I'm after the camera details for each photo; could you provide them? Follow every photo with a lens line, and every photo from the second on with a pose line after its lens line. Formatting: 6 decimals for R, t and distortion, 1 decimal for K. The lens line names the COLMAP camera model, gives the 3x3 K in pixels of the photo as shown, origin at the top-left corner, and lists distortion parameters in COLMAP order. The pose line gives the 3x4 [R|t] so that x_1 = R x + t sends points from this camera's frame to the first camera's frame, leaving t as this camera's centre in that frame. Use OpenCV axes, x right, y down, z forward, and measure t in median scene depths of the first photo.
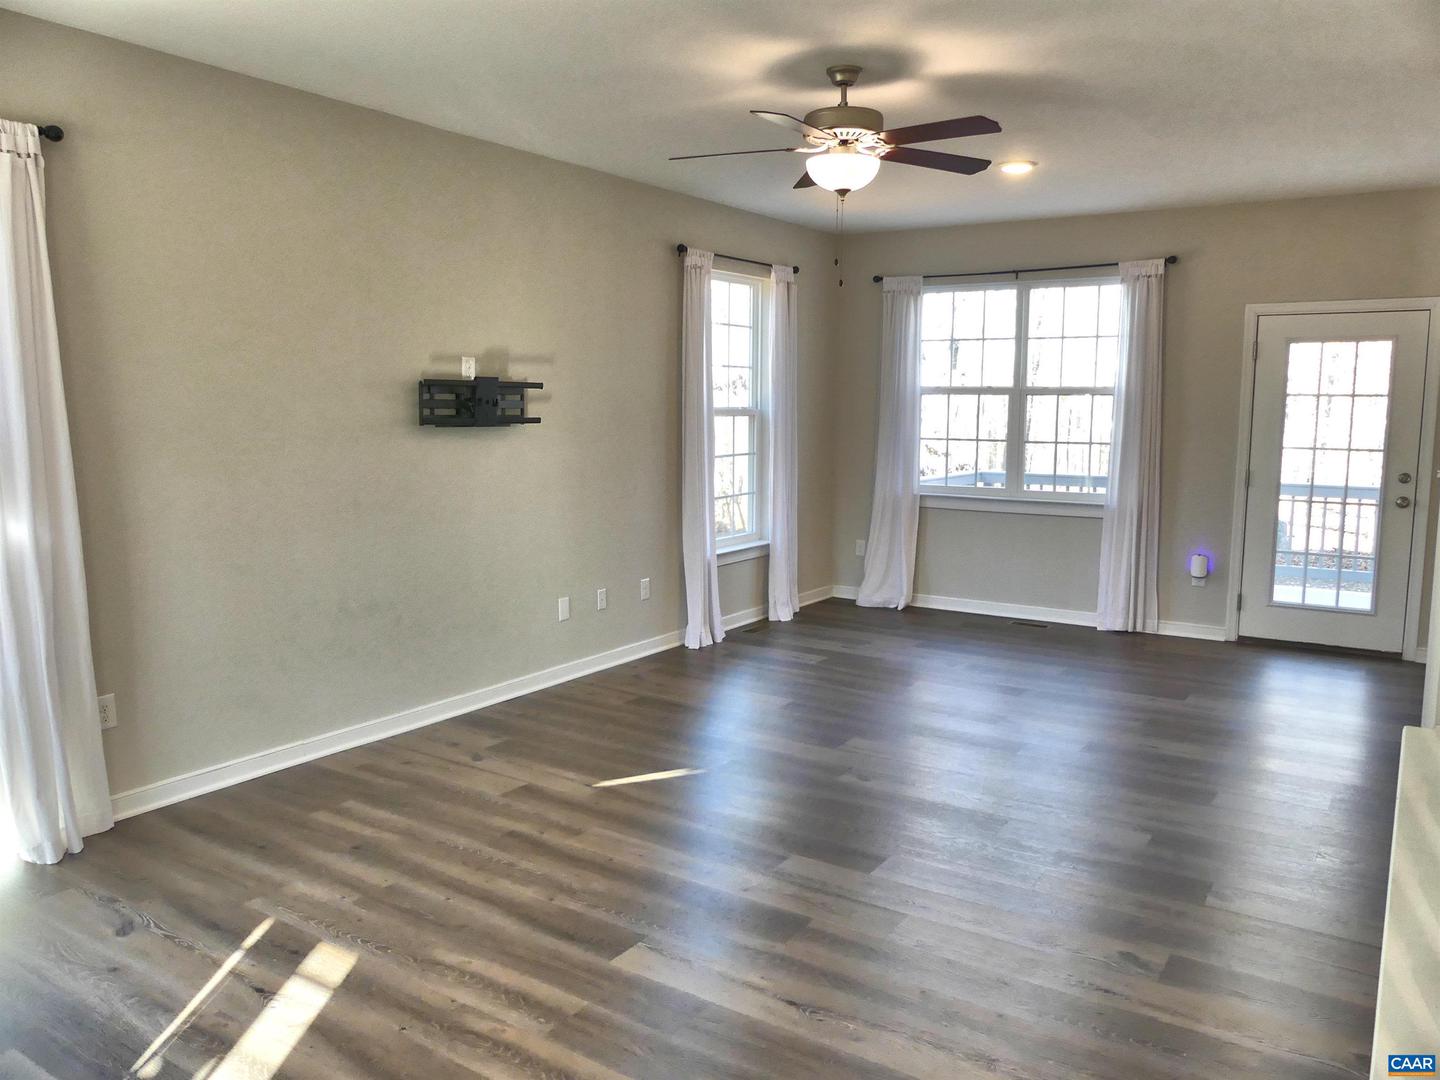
lens RADIAL K [[1082.2, 0, 720.0], [0, 1082.2, 540.0], [0, 0, 1]] dist [-0.010065, 0.012137]
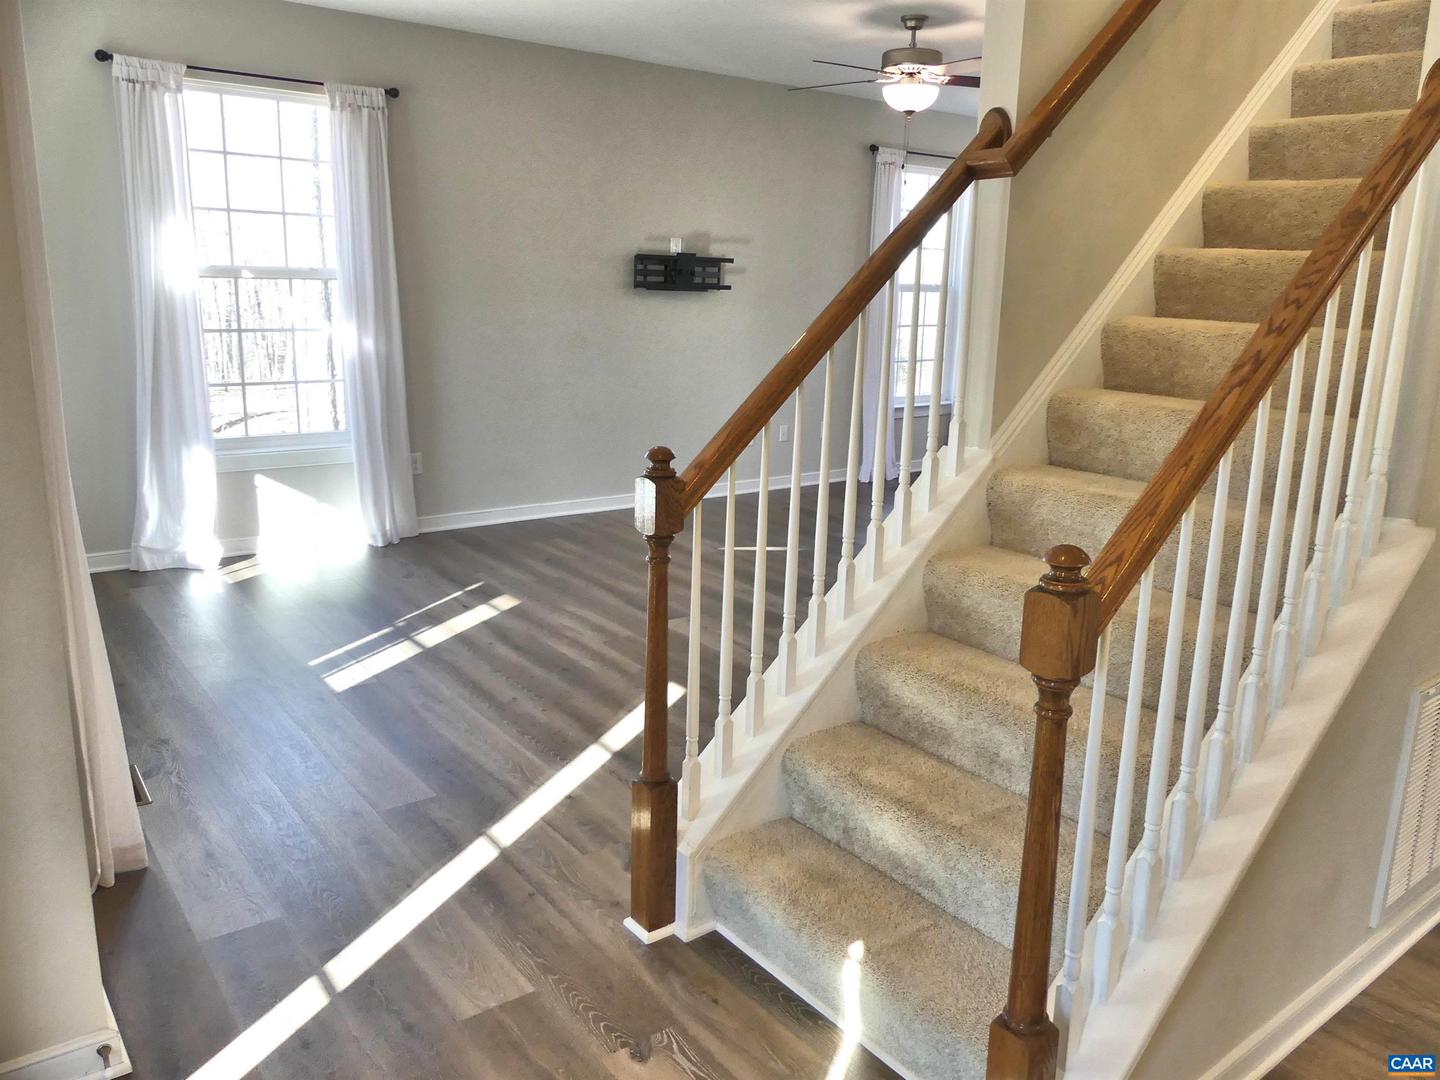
lens RADIAL K [[1082.2, 0, 720.0], [0, 1082.2, 540.0], [0, 0, 1]] dist [-0.010065, 0.012137]
pose [[0.944946, 0.097484, -0.312369, 0.256908], [-0.064214, 0.991276, 0.115104, 0.041508], [0.320865, -0.088708, 0.942962, -0.262044]]
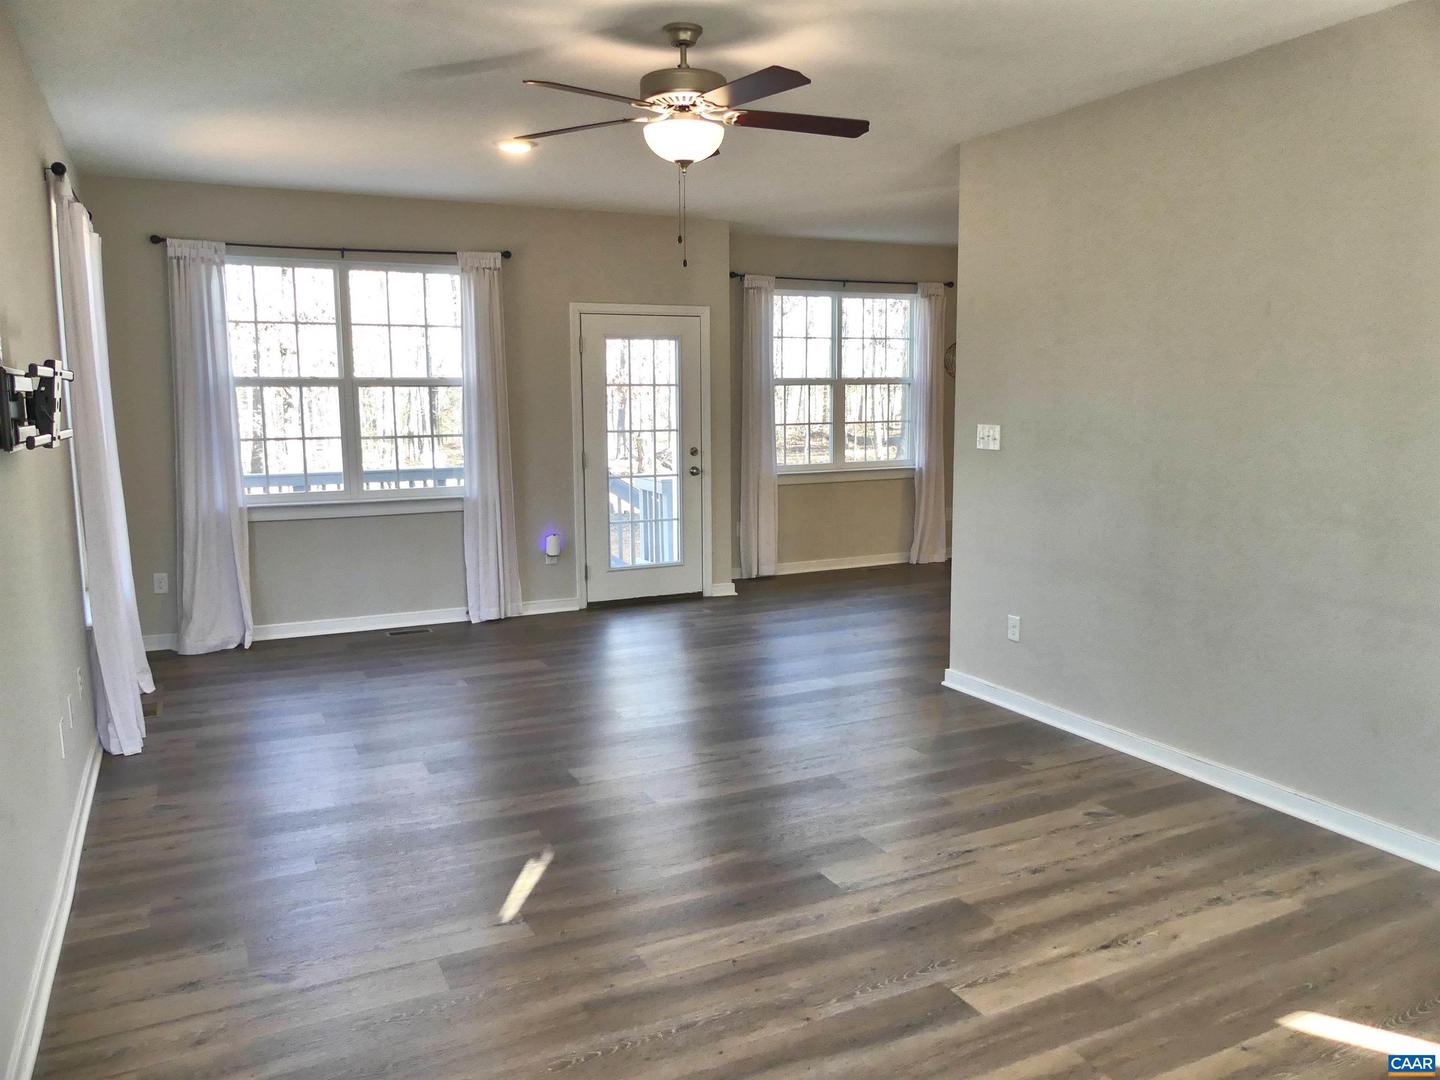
lens RADIAL K [[1098.6, 0, 720.0], [0, 1098.6, 540.0], [0, 0, 1]] dist [-0.025780, 0.002346]
pose [[0.505974, -0.122240, 0.853843, -0.500017], [0.117266, 0.990465, 0.072309, -0.050006], [-0.854540, 0.063541, 0.515484, 0.369434]]
